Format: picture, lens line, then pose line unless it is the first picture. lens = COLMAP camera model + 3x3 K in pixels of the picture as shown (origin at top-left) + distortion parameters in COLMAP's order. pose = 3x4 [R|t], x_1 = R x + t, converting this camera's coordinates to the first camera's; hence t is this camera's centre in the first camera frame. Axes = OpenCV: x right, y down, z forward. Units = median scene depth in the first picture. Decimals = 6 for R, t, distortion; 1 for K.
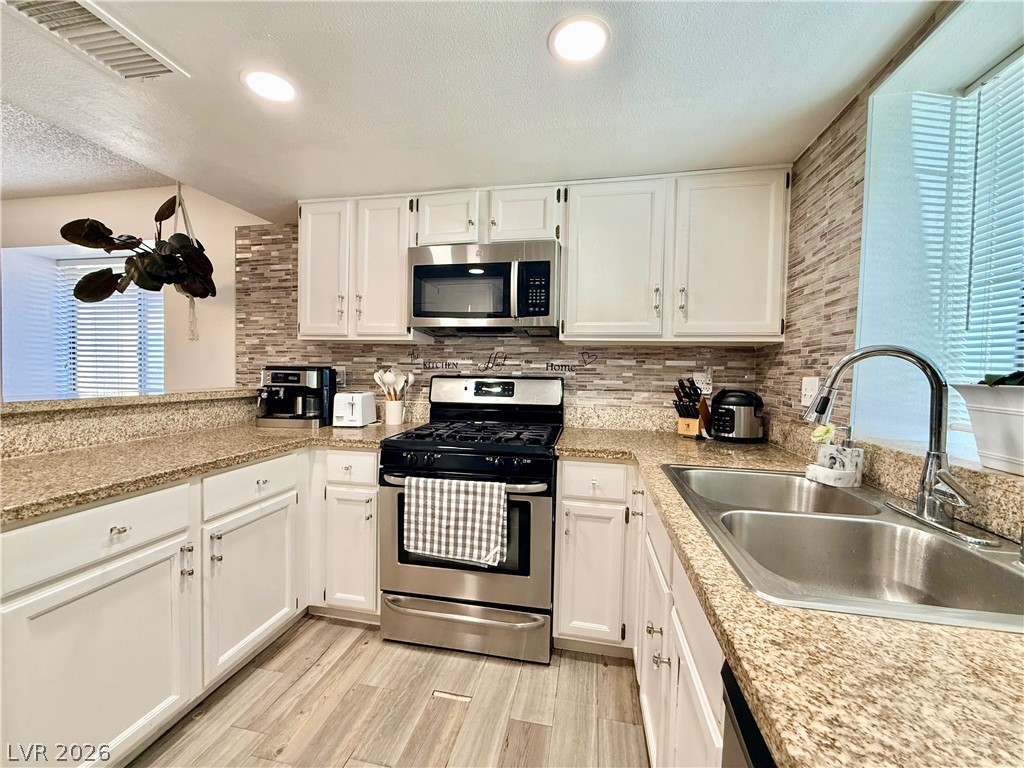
lens RADIAL K [[408.2, 0, 512.0], [0, 408.2, 384.0], [0, 0, 1]] dist [-0.000633, 0.000276]
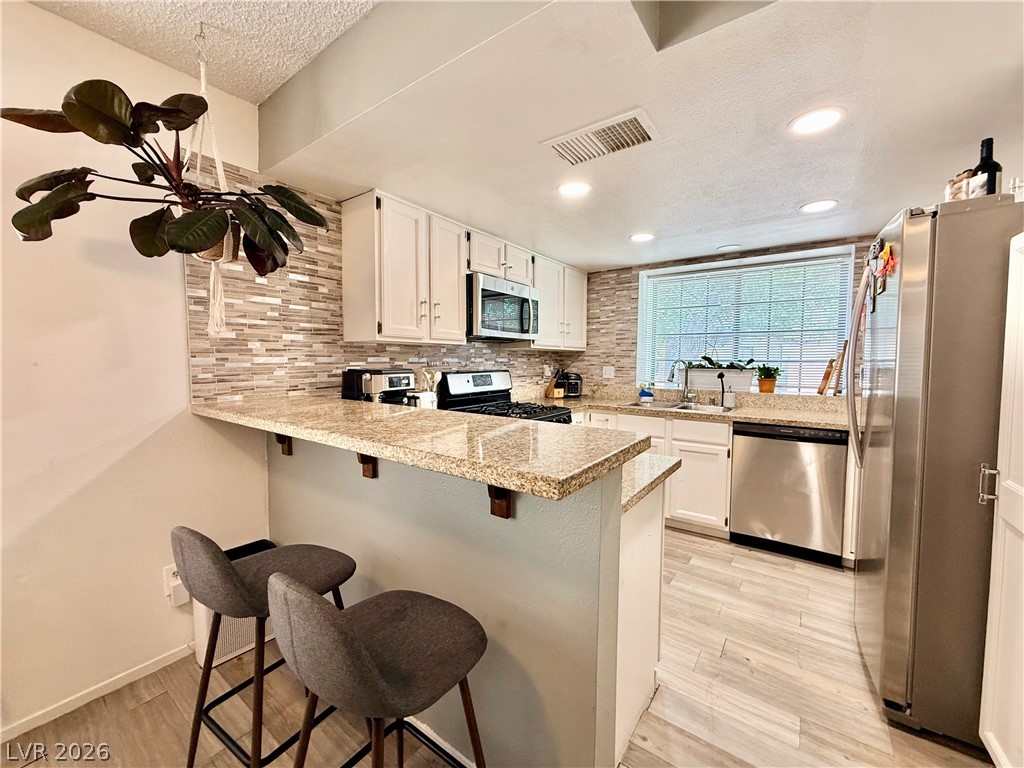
lens RADIAL K [[408.2, 0, 512.0], [0, 408.2, 384.0], [0, 0, 1]] dist [-0.000633, 0.000276]
pose [[0.417093, -0.069835, 0.906177, -1.233645], [0.030472, 0.997558, 0.062852, -0.058177], [-0.908353, 0.001398, 0.418202, 0.330609]]
